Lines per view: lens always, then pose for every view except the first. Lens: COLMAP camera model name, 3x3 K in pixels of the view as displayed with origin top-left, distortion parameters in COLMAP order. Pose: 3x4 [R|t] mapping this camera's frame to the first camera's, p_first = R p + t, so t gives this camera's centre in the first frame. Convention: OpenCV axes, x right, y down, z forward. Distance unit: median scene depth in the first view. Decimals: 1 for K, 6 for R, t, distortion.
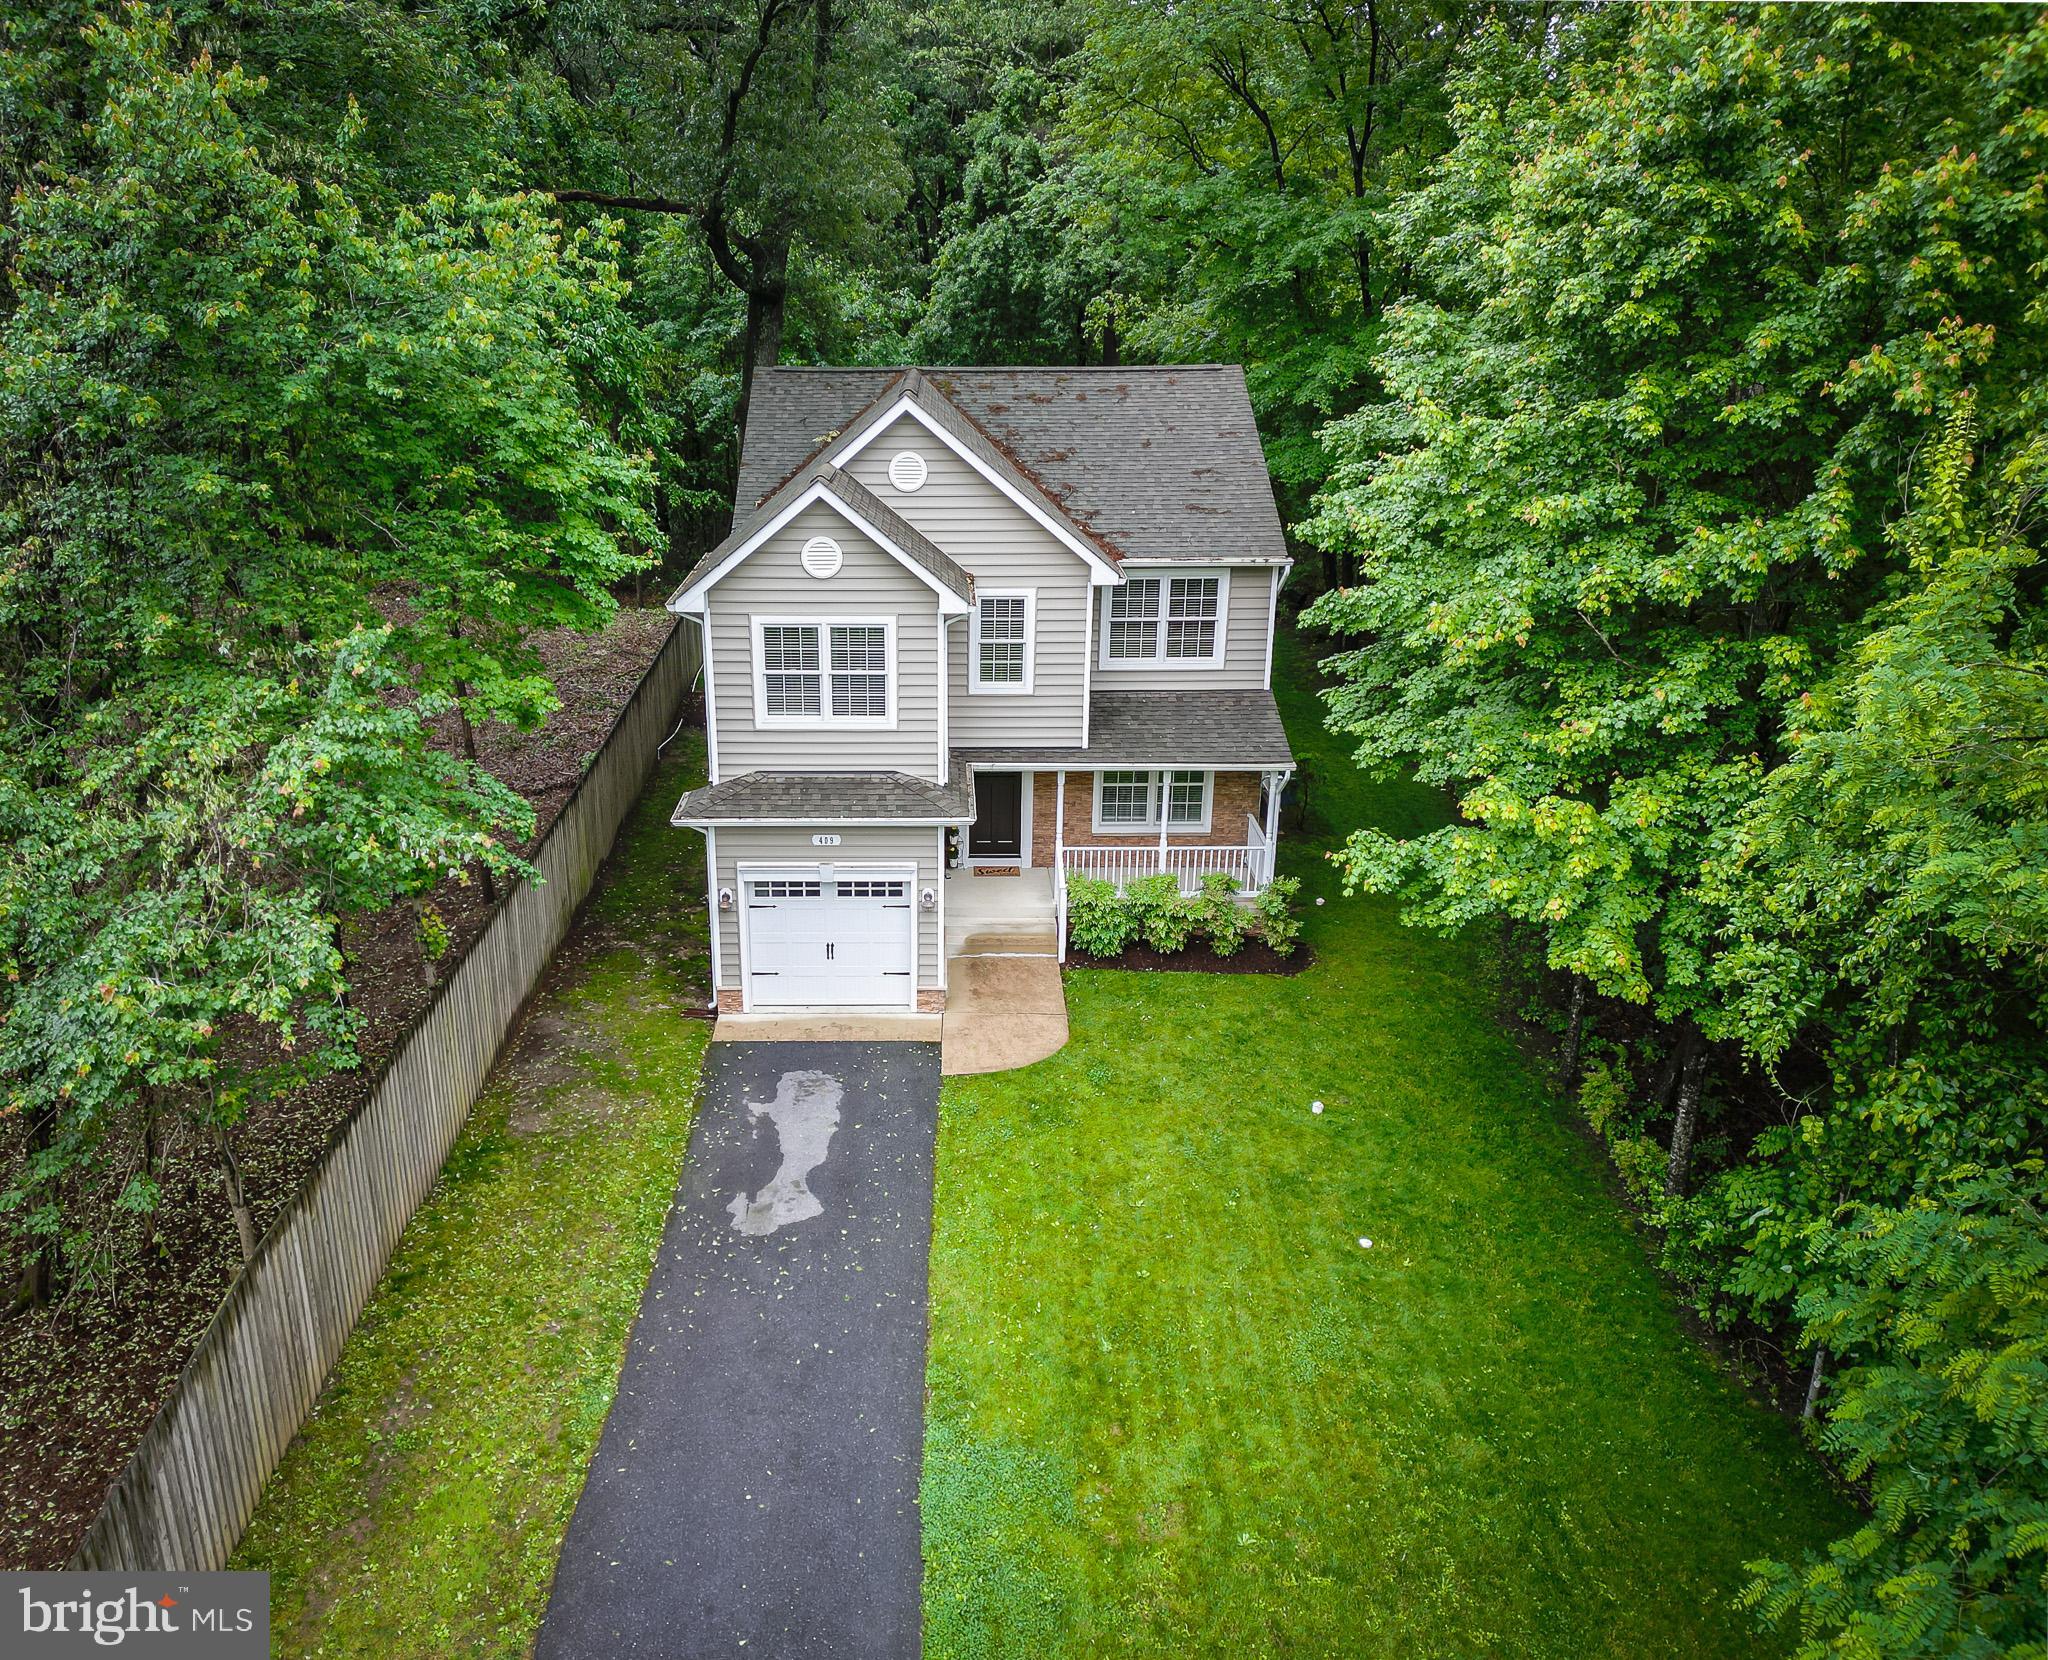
lens RADIAL K [[1501.7, 0, 940.7], [0, 1501.7, 836.5], [0, 0, 1]] dist [0.117371, 0.000221]
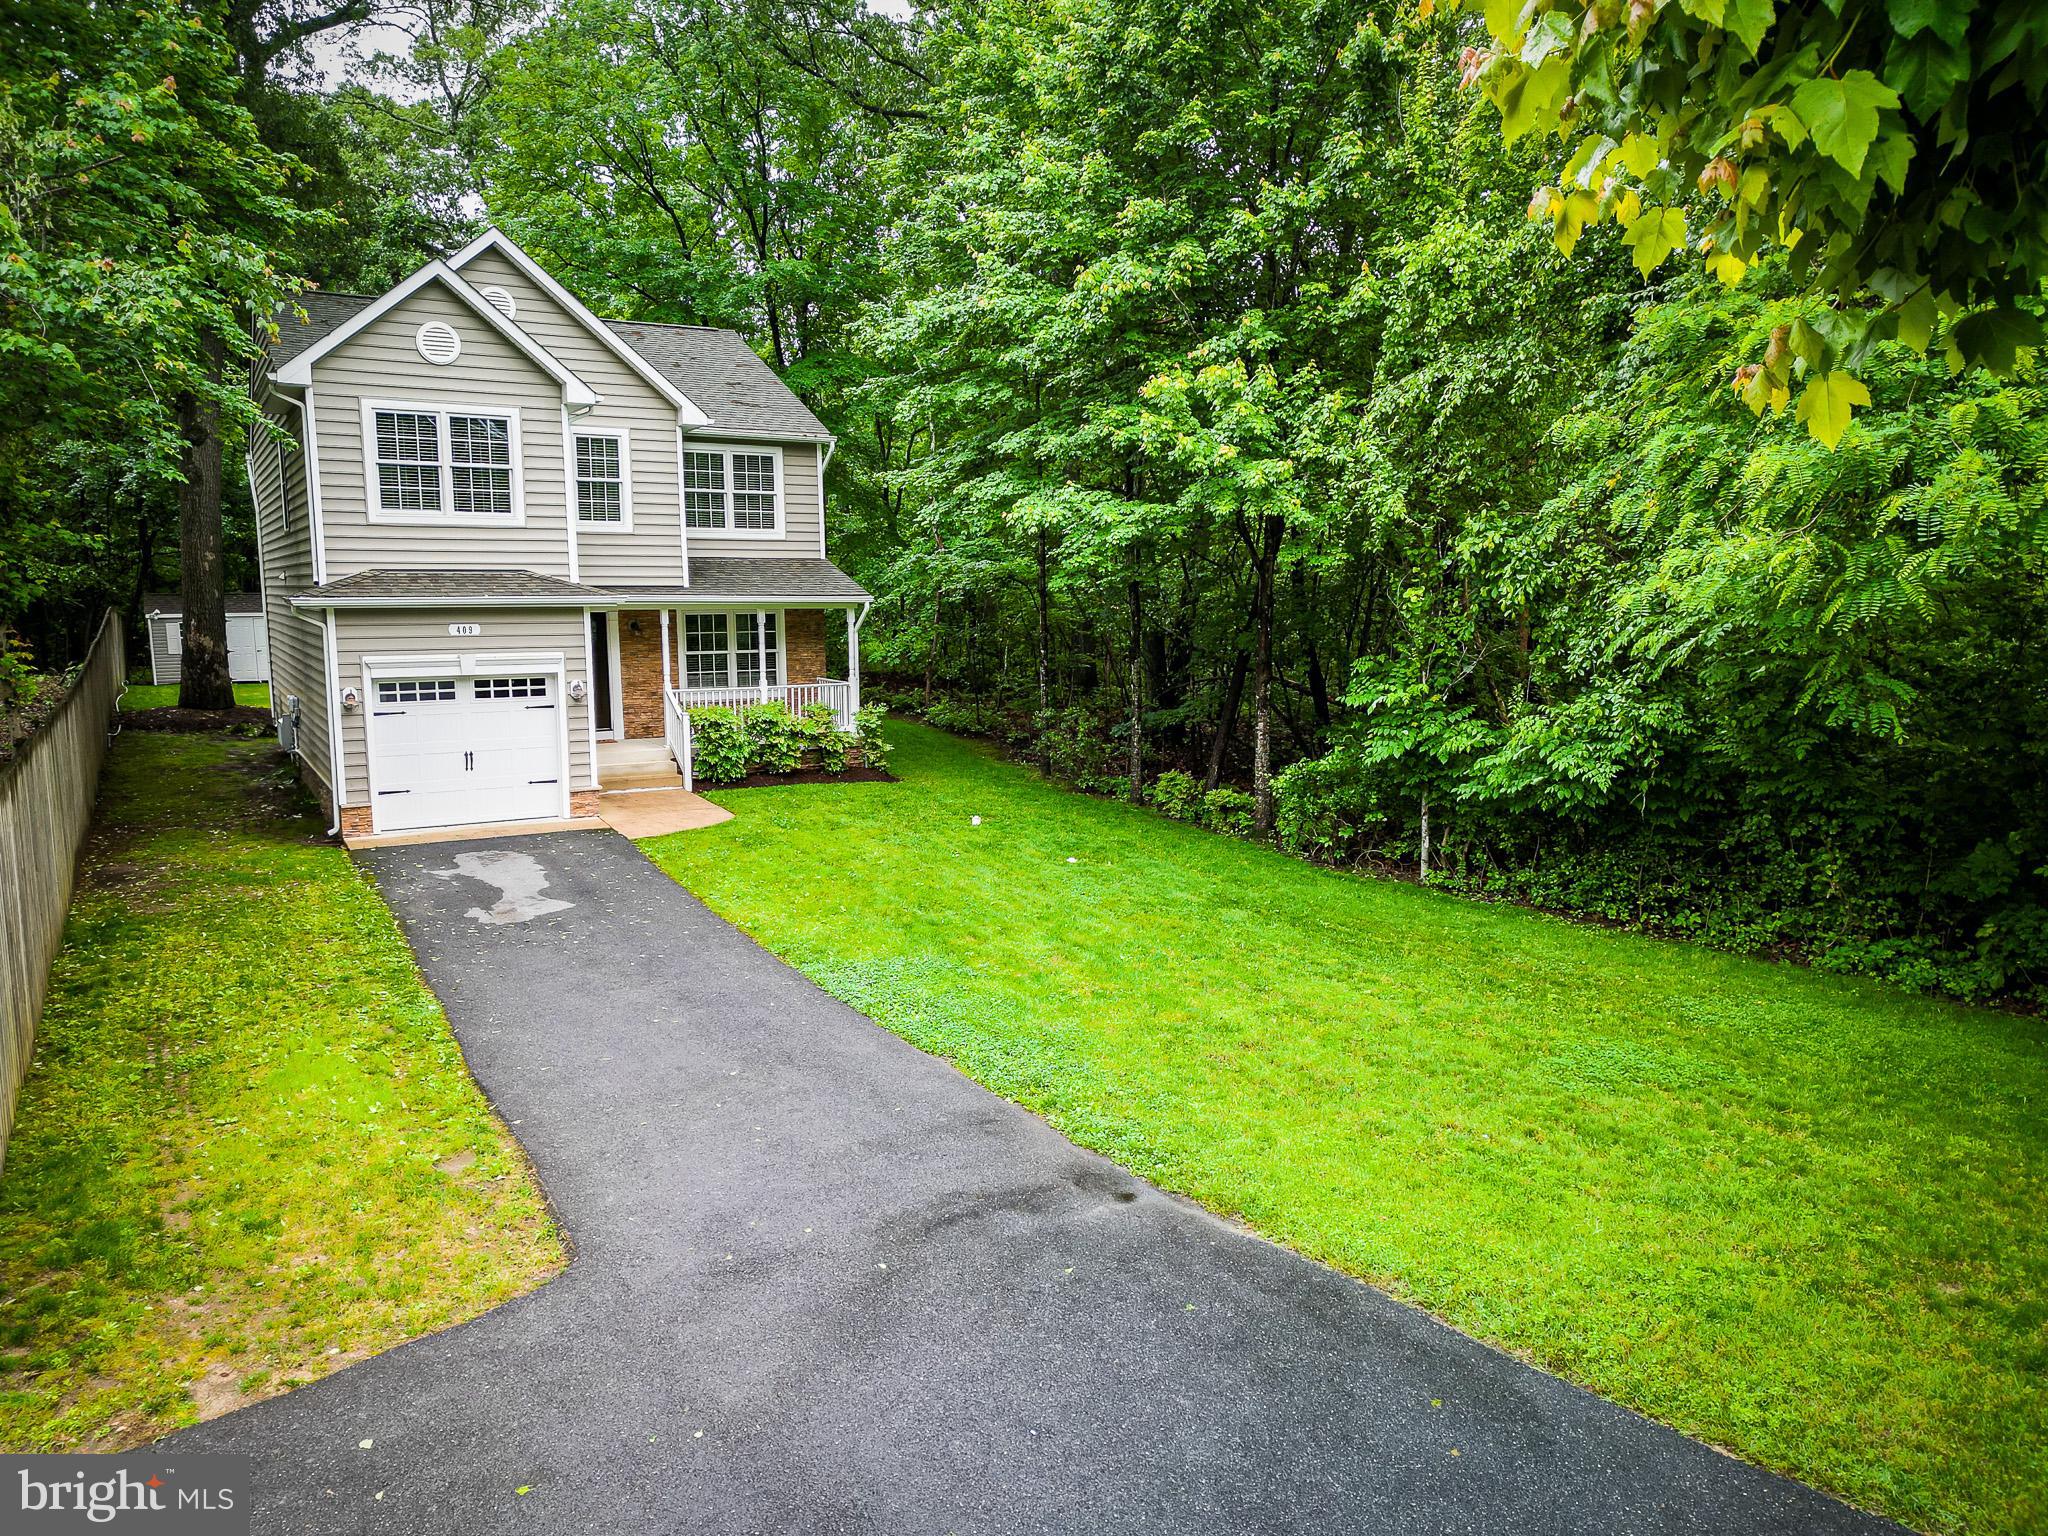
lens RADIAL K [[1401.7, 0, 1023.2], [0, 1401.7, 777.9], [0, 0, 1]] dist [0.117147, -0.198963]
pose [[0.861131, -0.070205, 0.503512, -0.227191], [0.174409, 0.971108, -0.162881, 0.297343], [-0.477530, 0.228079, 0.848496, 0.077969]]
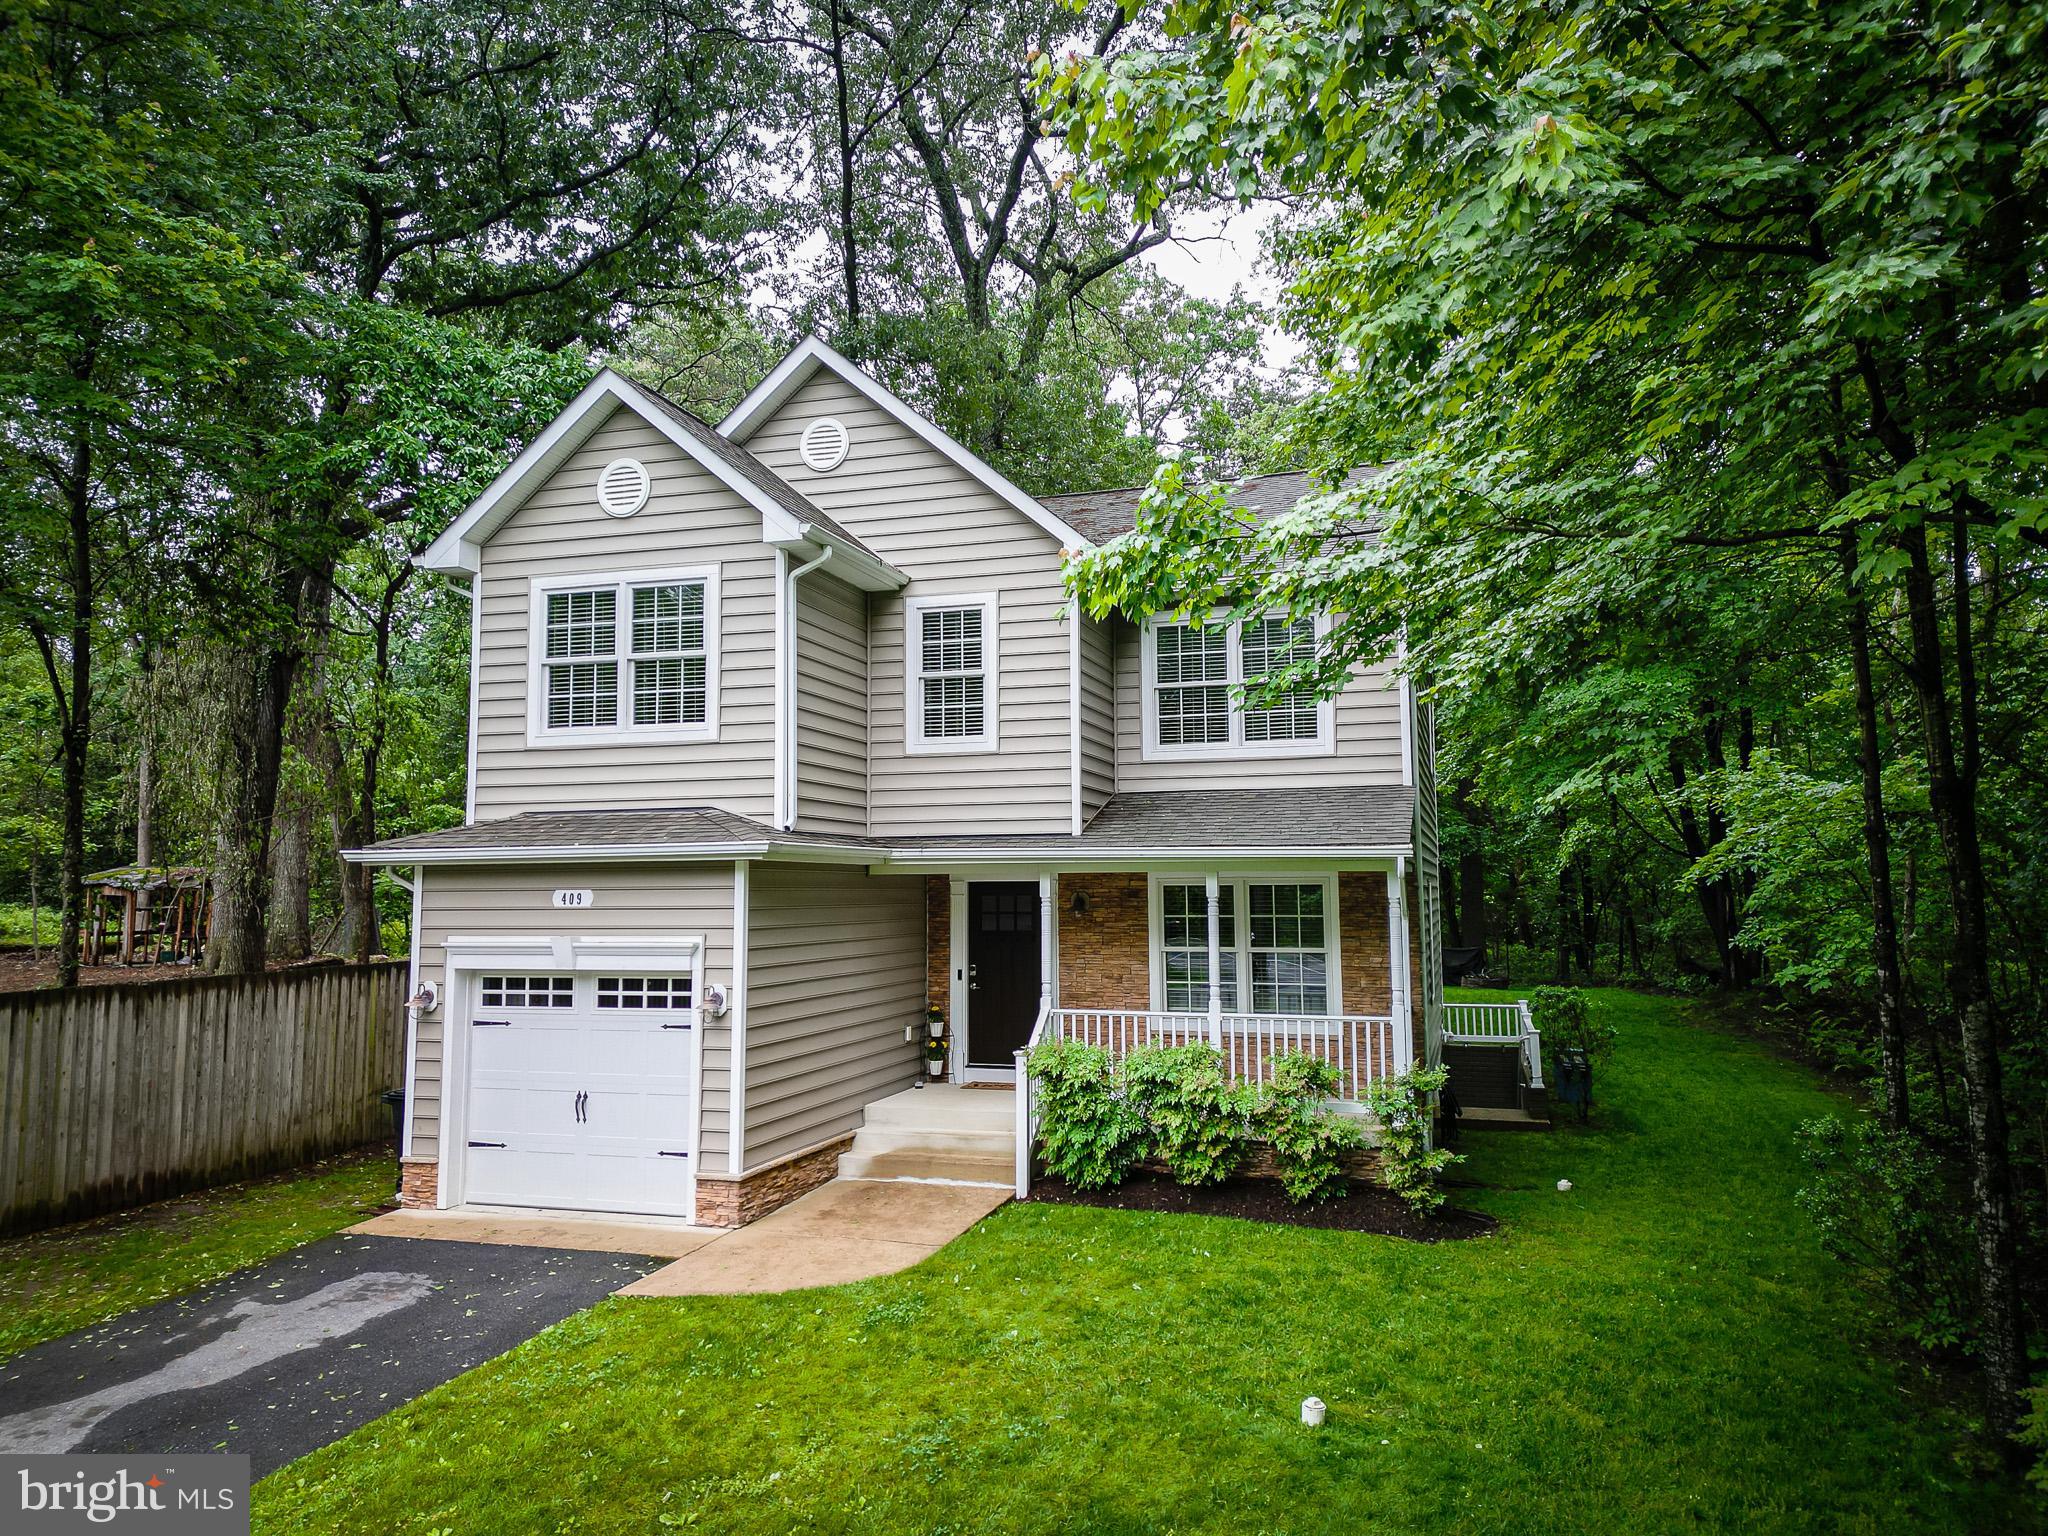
lens RADIAL K [[1398.6, 0, 1024.0], [0, 1398.6, 768.0], [0, 0, 1]] dist [0.079592, -0.083868]
pose [[0.956672, -0.029204, -0.289699, 0.265369], [-0.095106, 0.909041, -0.405708, 0.167386], [0.275197, 0.415682, 0.866877, 0.512530]]
